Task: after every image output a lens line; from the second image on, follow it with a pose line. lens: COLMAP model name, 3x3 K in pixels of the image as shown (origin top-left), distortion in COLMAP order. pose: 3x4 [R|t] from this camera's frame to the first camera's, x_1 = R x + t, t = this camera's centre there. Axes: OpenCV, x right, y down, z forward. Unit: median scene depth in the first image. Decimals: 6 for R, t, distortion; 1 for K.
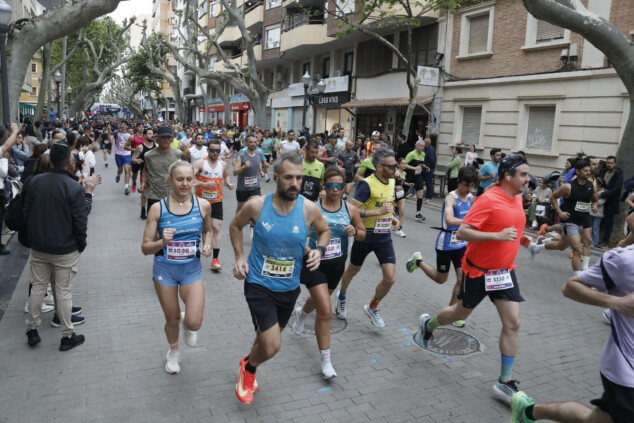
lens RADIAL K [[508.3, 0, 314.4], [0, 508.3, 217.1], [0, 0, 1]] dist [-0.149402, 0.092029]
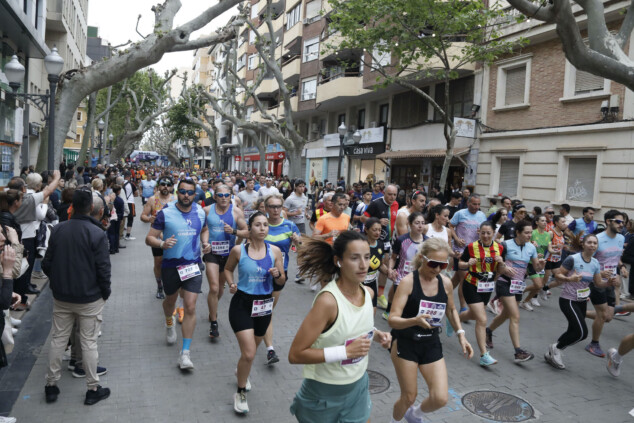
lens RADIAL K [[507.0, 0, 314.5], [0, 507.0, 217.7], [0, 0, 1]] dist [-0.150876, 0.092300]
pose [[0.997872, 0.015916, -0.063230, -0.003942], [-0.021917, 0.995200, -0.095380, -0.000977], [0.061408, 0.096563, 0.993431, 0.006068]]
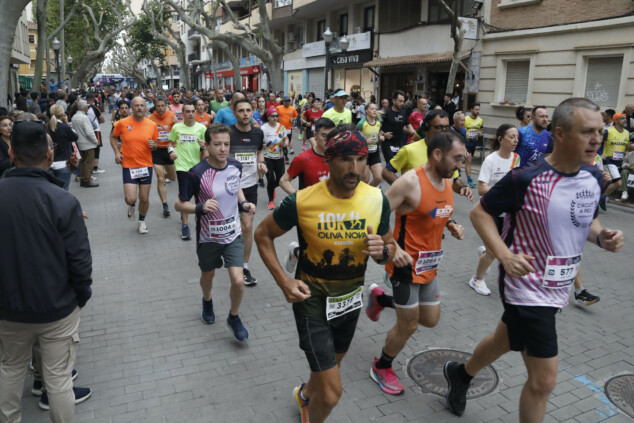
lens RADIAL K [[508.3, 0, 314.4], [0, 508.3, 217.1], [0, 0, 1]] dist [-0.149402, 0.092029]
pose [[0.999393, -0.030328, -0.017165, -0.028253], [0.031451, 0.997087, 0.069491, -0.009060], [0.015008, -0.069988, 0.997435, 0.060653]]
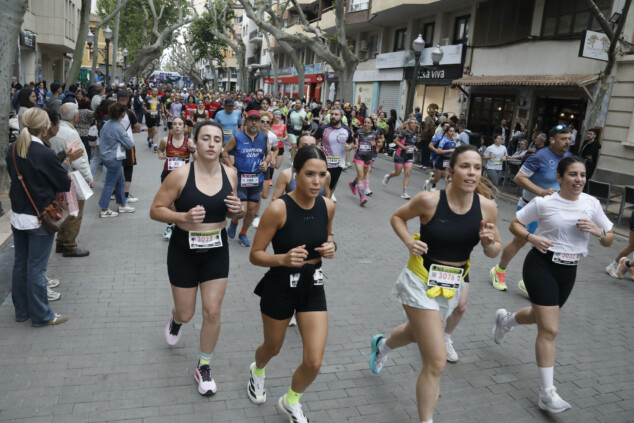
lens RADIAL K [[509.2, 0, 315.4], [0, 509.2, 217.4], [0, 0, 1]] dist [-0.147183, 0.090493]
pose [[0.993264, 0.061085, -0.098469, -0.066750], [-0.056477, 0.997205, 0.048921, -0.032656], [0.101182, -0.043030, 0.993937, 0.177795]]
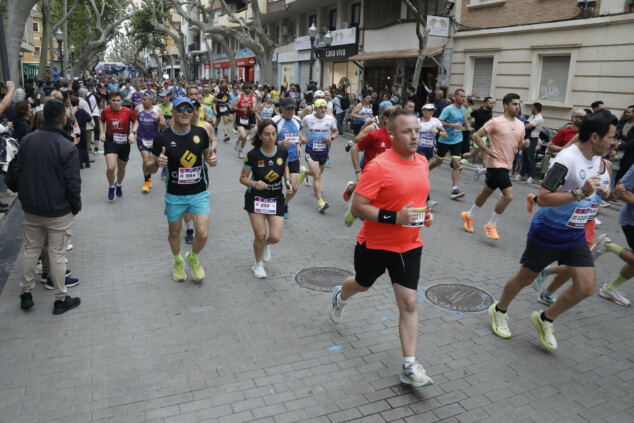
lens RADIAL K [[507.0, 0, 314.5], [0, 507.0, 217.7], [0, 0, 1]] dist [-0.150876, 0.092300]
pose [[0.999754, -0.012738, -0.018158, 0.000262], [0.014278, 0.996075, 0.087350, 0.000832], [0.016974, -0.087588, 0.996012, 0.006297]]
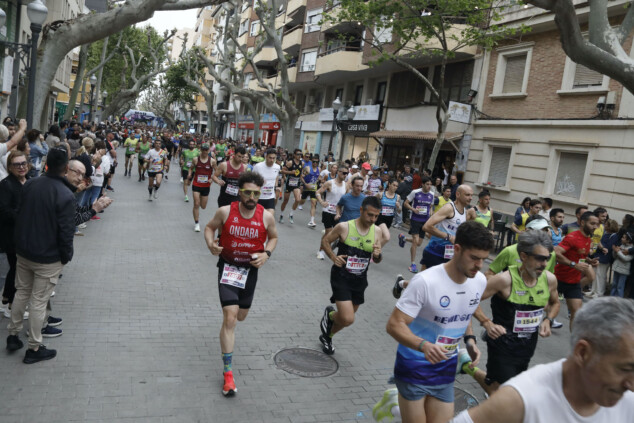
lens RADIAL K [[508.3, 0, 314.4], [0, 508.3, 217.1], [0, 0, 1]] dist [-0.149402, 0.092029]
pose [[0.994287, 0.096099, -0.046456, 0.006391], [-0.098223, 0.994109, -0.045820, -0.002803], [0.041779, 0.050122, 0.997869, 0.011372]]
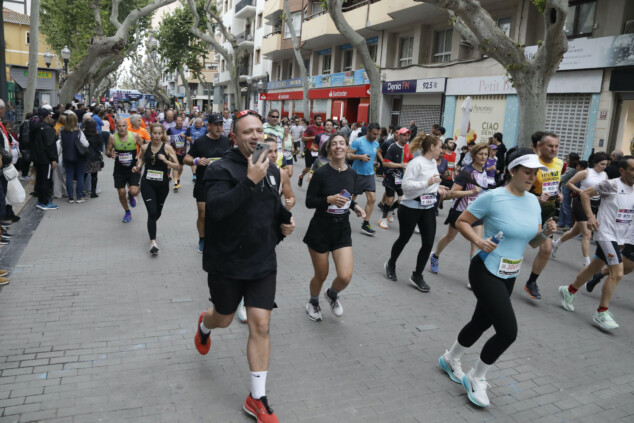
lens RADIAL K [[514.6, 0, 319.2], [0, 514.6, 211.6], [0, 0, 1]] dist [-0.160175, 0.109327]
pose [[0.999478, 0.025405, -0.019939, -0.286930], [-0.025402, 0.999677, 0.000428, -0.127584], [0.019944, 0.000079, 0.999801, 0.652133]]
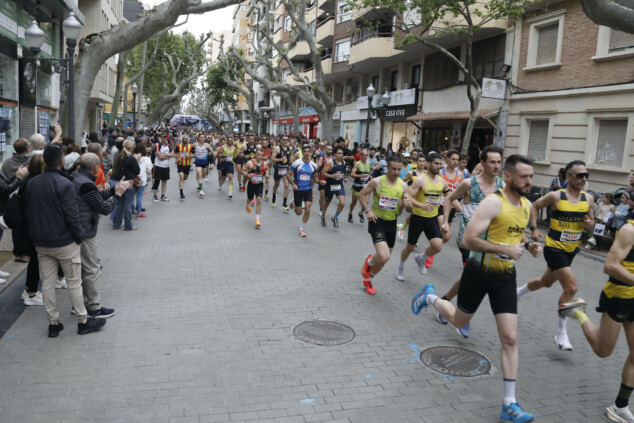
lens RADIAL K [[507.0, 0, 314.5], [0, 507.0, 217.7], [0, 0, 1]] dist [-0.150876, 0.092300]
pose [[0.989013, 0.031729, -0.144381, 0.020746], [-0.035367, 0.999117, -0.022701, 0.001723], [0.143533, 0.027557, 0.989262, 0.005561]]
